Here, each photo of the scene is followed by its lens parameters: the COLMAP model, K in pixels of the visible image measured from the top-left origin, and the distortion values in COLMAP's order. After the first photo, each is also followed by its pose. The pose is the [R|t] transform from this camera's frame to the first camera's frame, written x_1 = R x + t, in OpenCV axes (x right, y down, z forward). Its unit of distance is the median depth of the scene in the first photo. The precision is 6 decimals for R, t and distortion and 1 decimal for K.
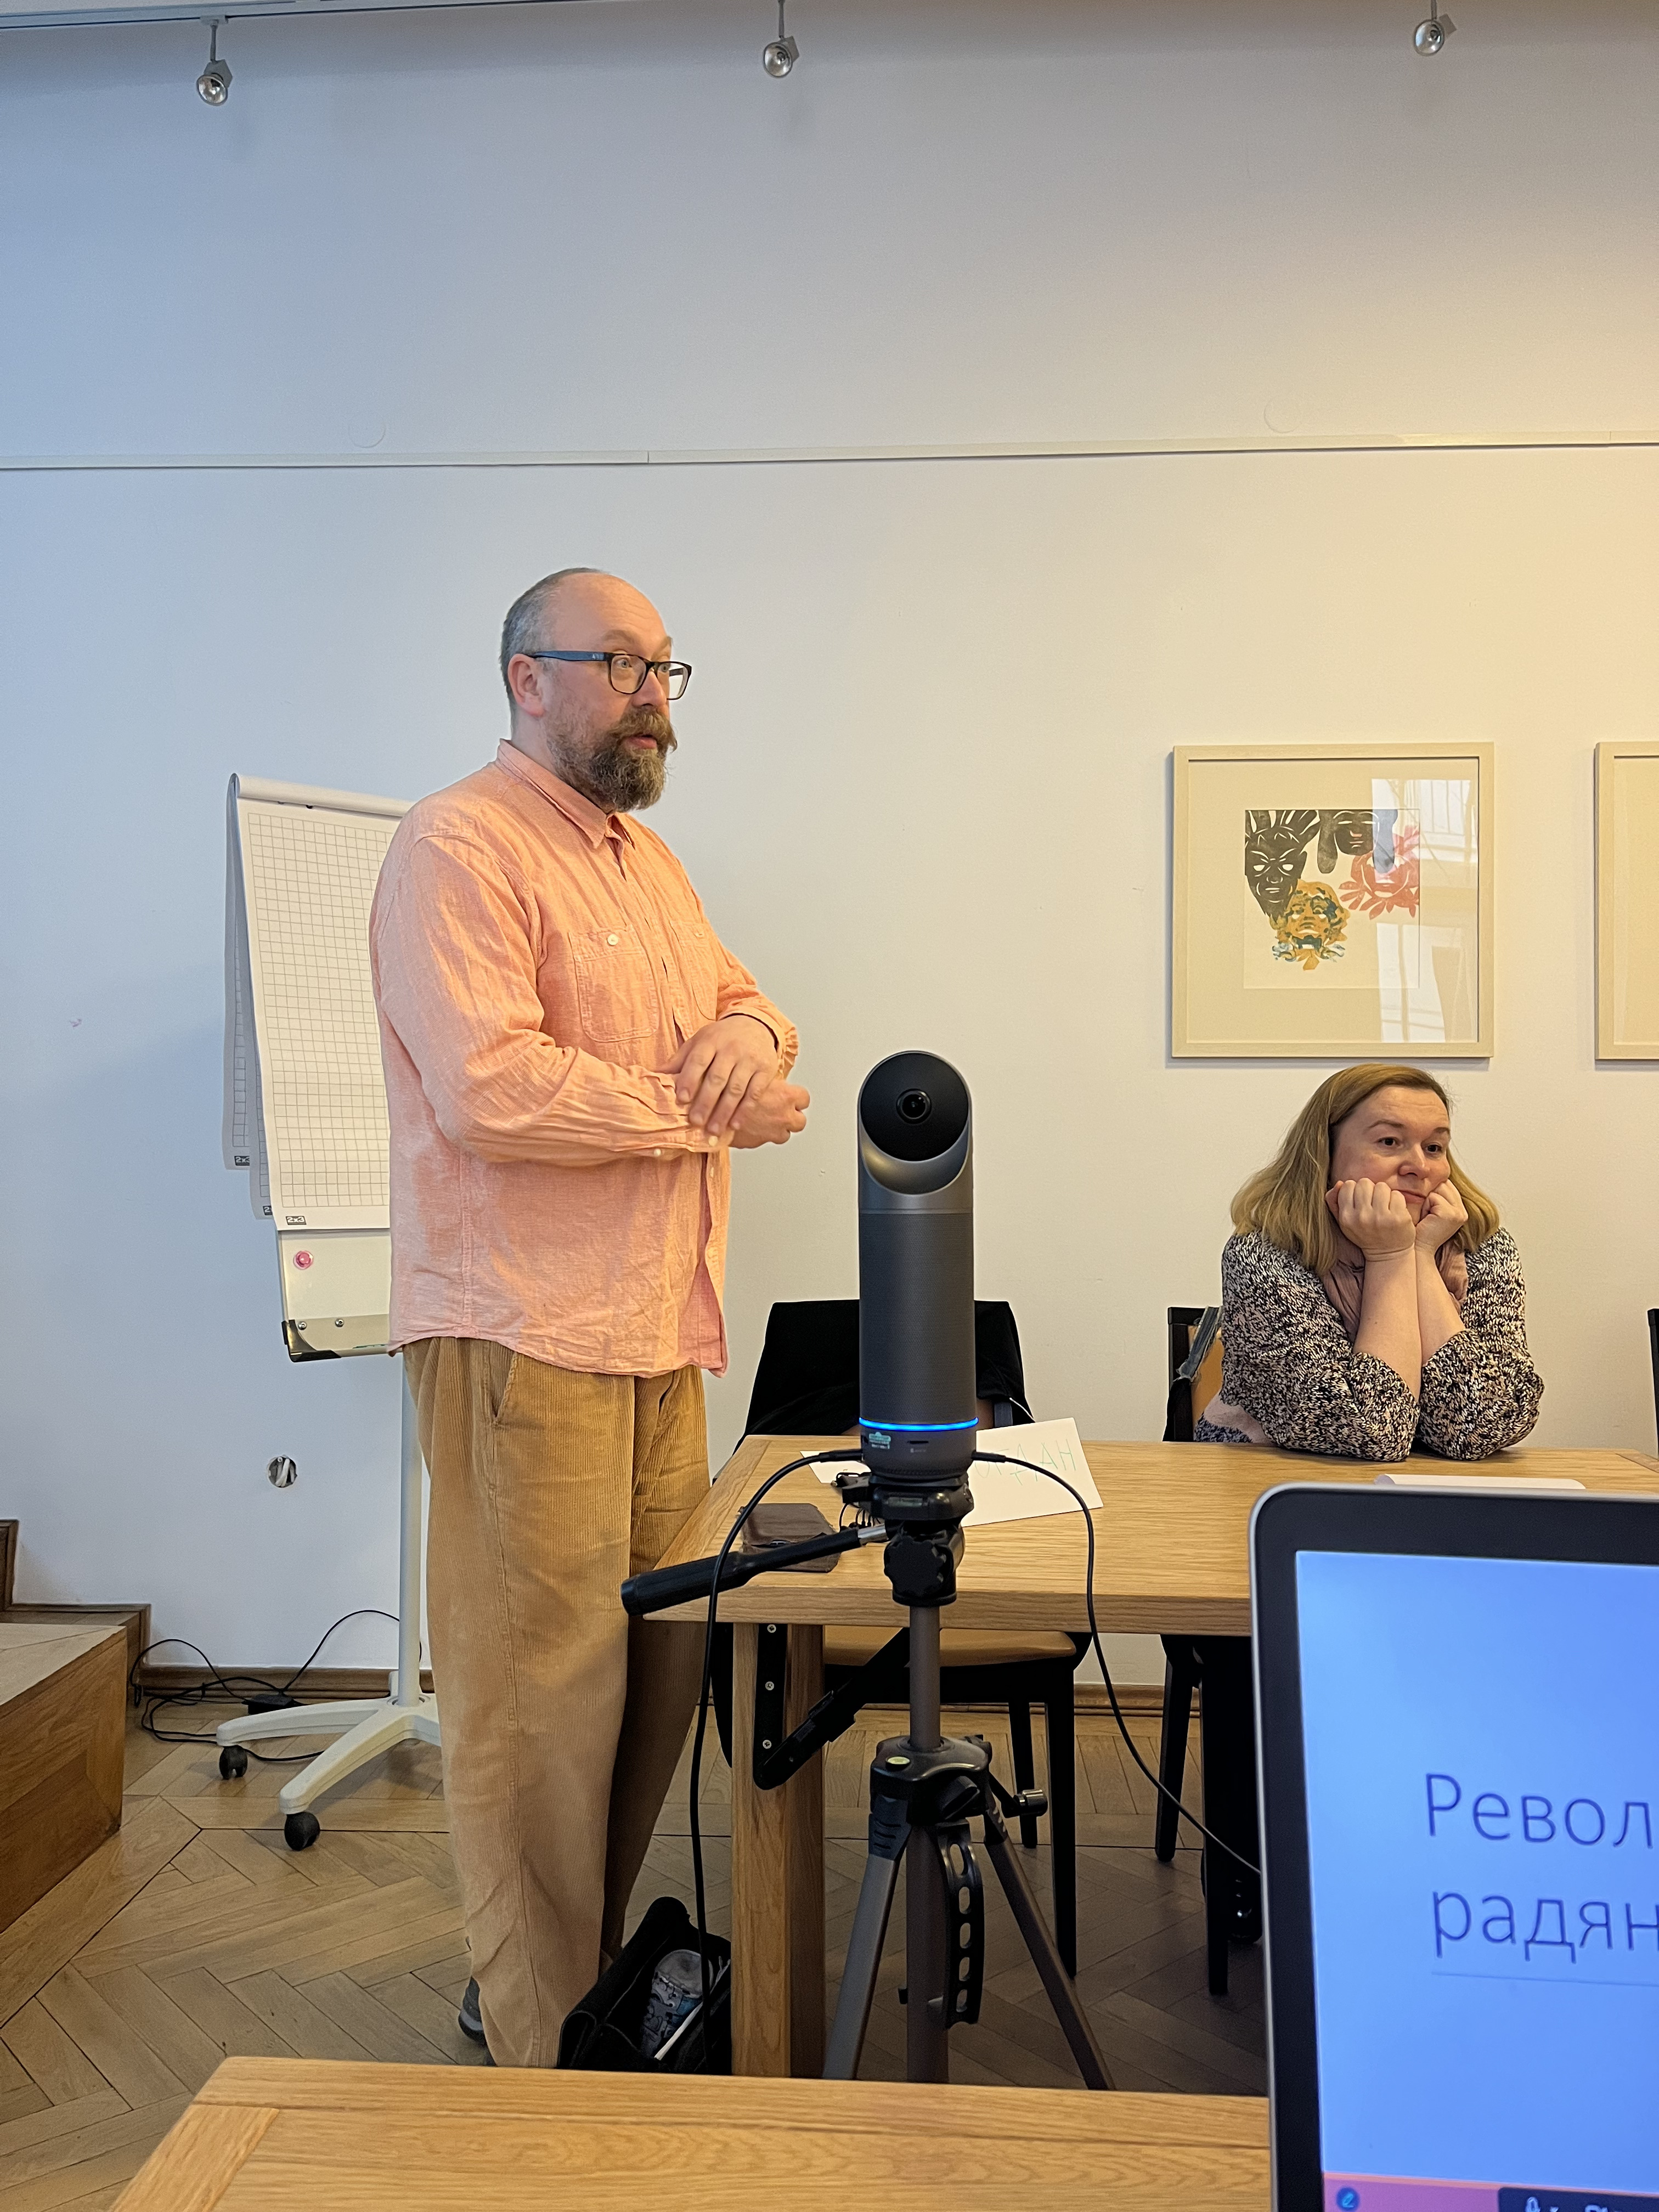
lens RADIAL K [[1694.2, 0, 832.9], [0, 1694.2, 1106.7], [0, 0, 1]] dist [0.058826, -0.045361]
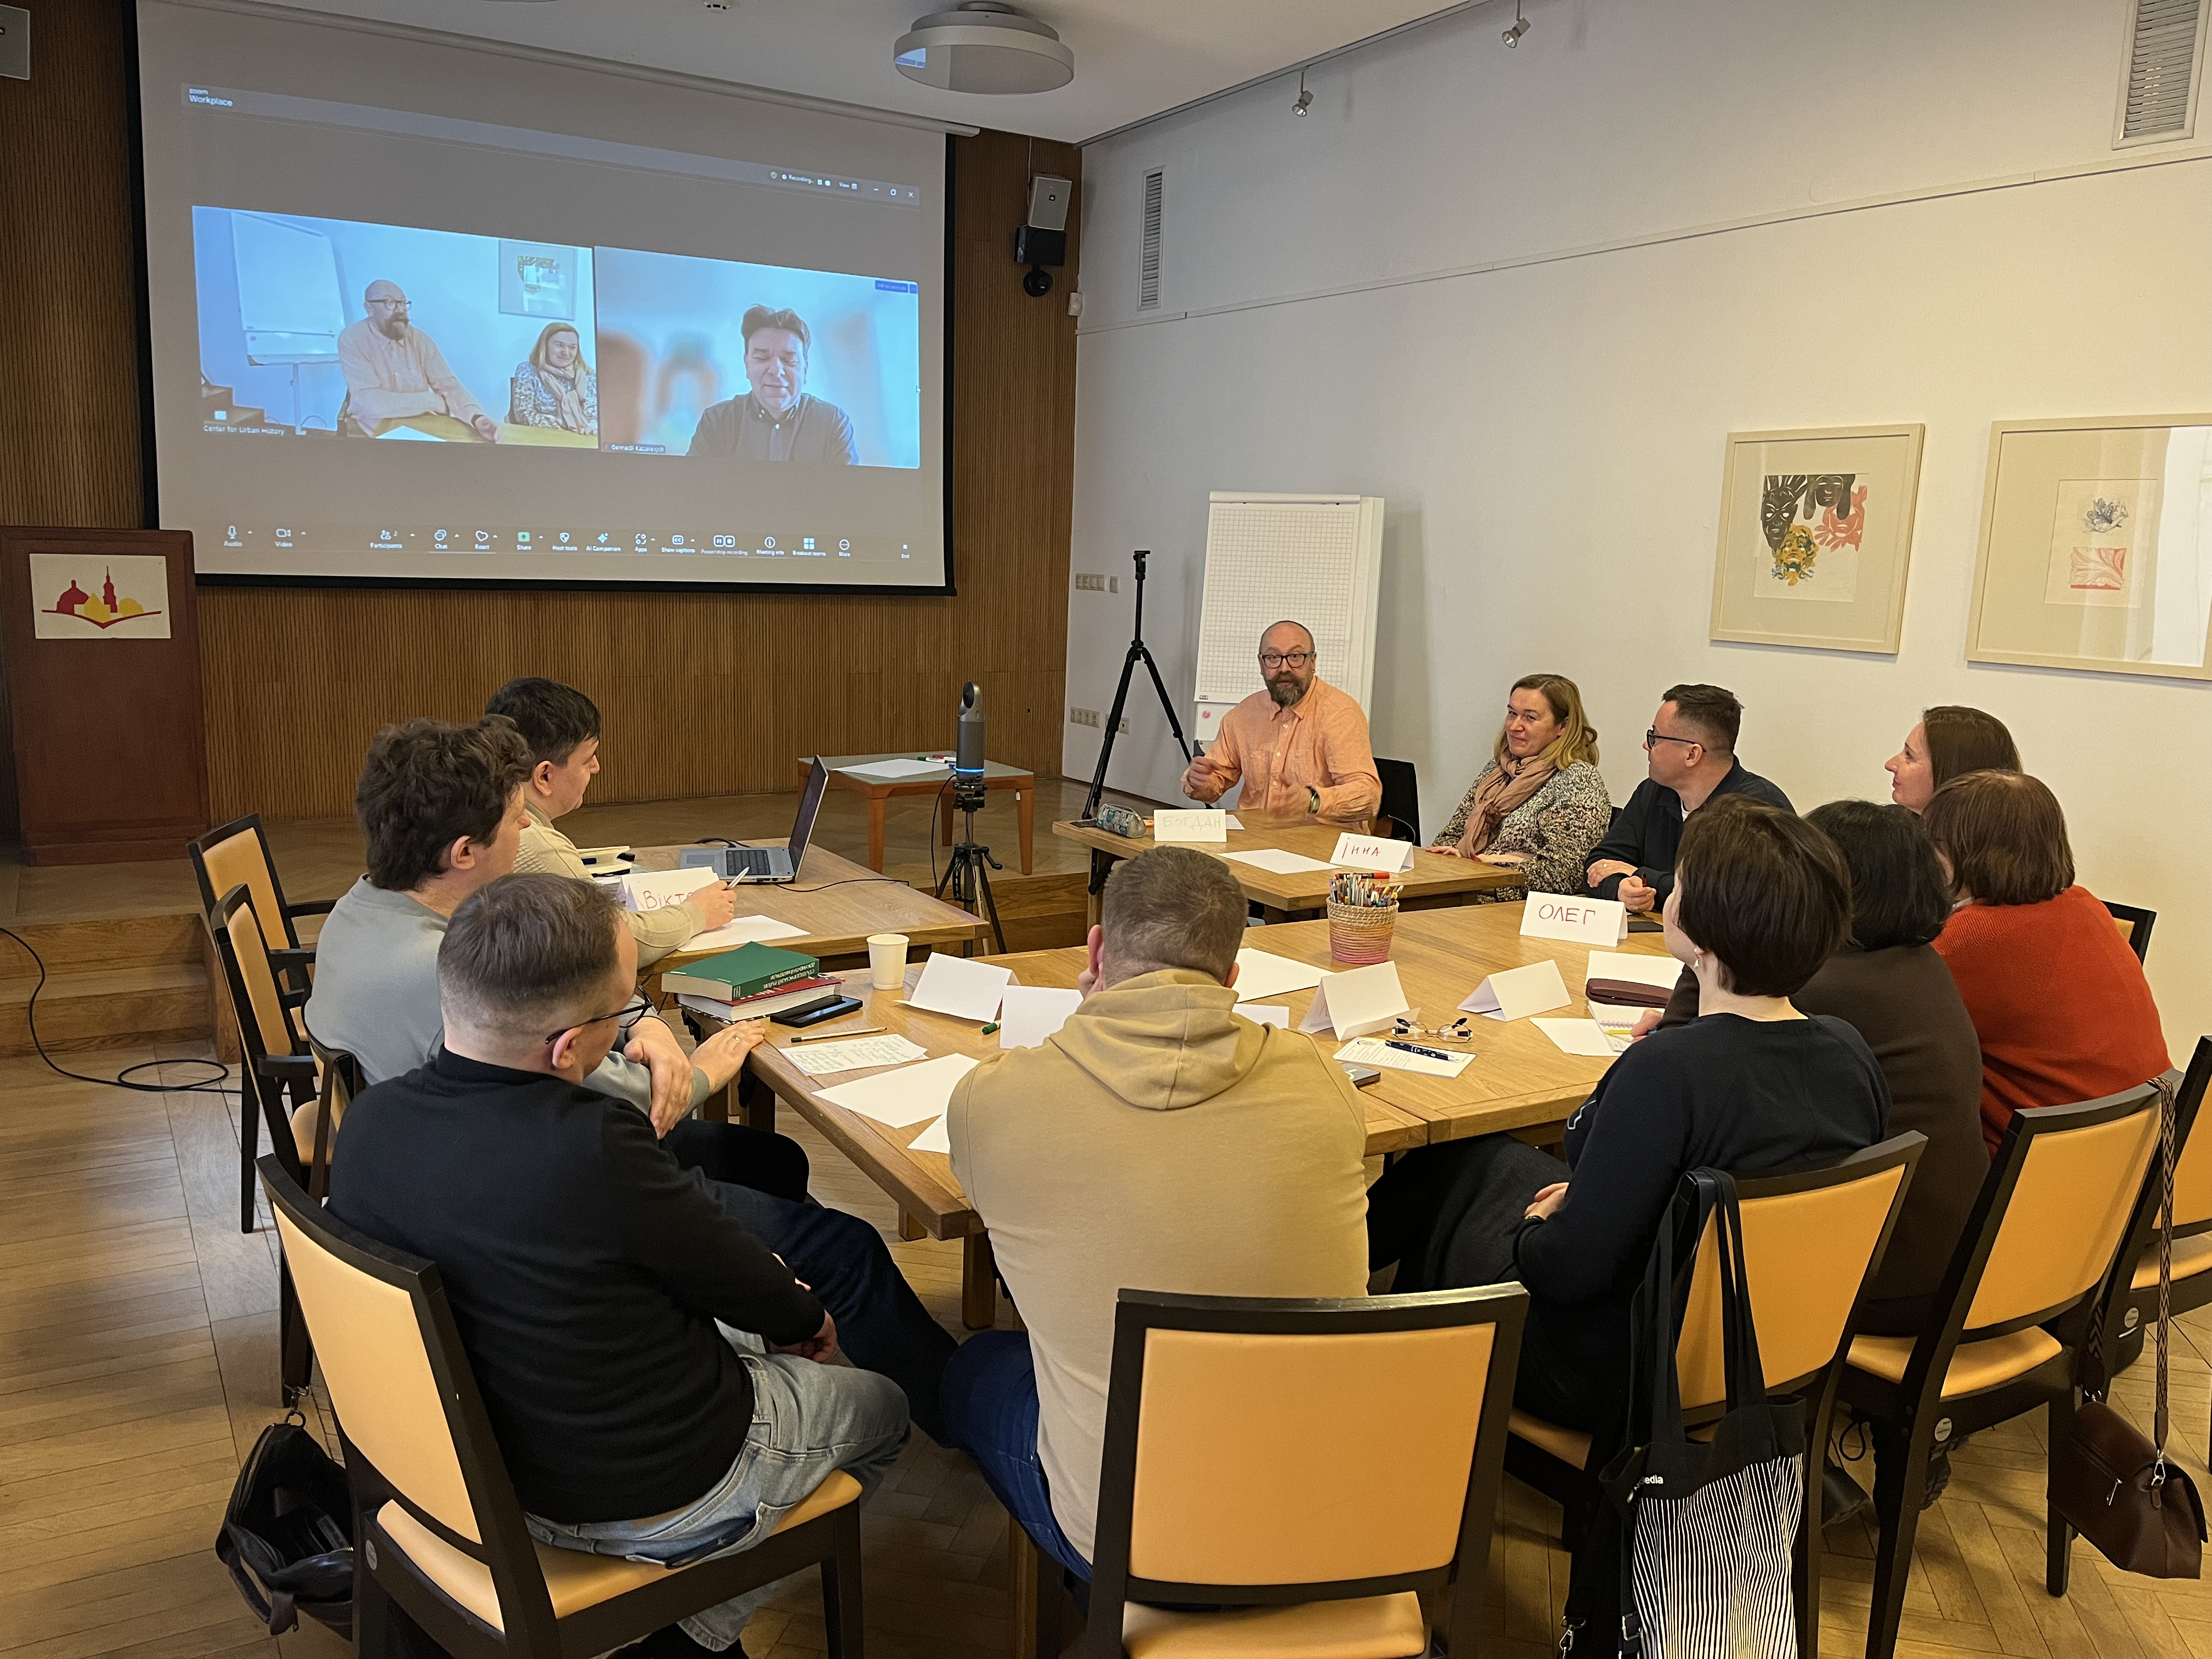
lens RADIAL K [[1694.2, 0, 1059.5], [0, 1694.2, 864.9], [0, 0, 1]] dist [0.058826, -0.045361]
pose [[0.561934, 0.168989, -0.809736, 1.169328], [-0.010294, 0.980262, 0.197434, -0.129894], [0.827118, -0.102609, 0.552583, -0.375490]]
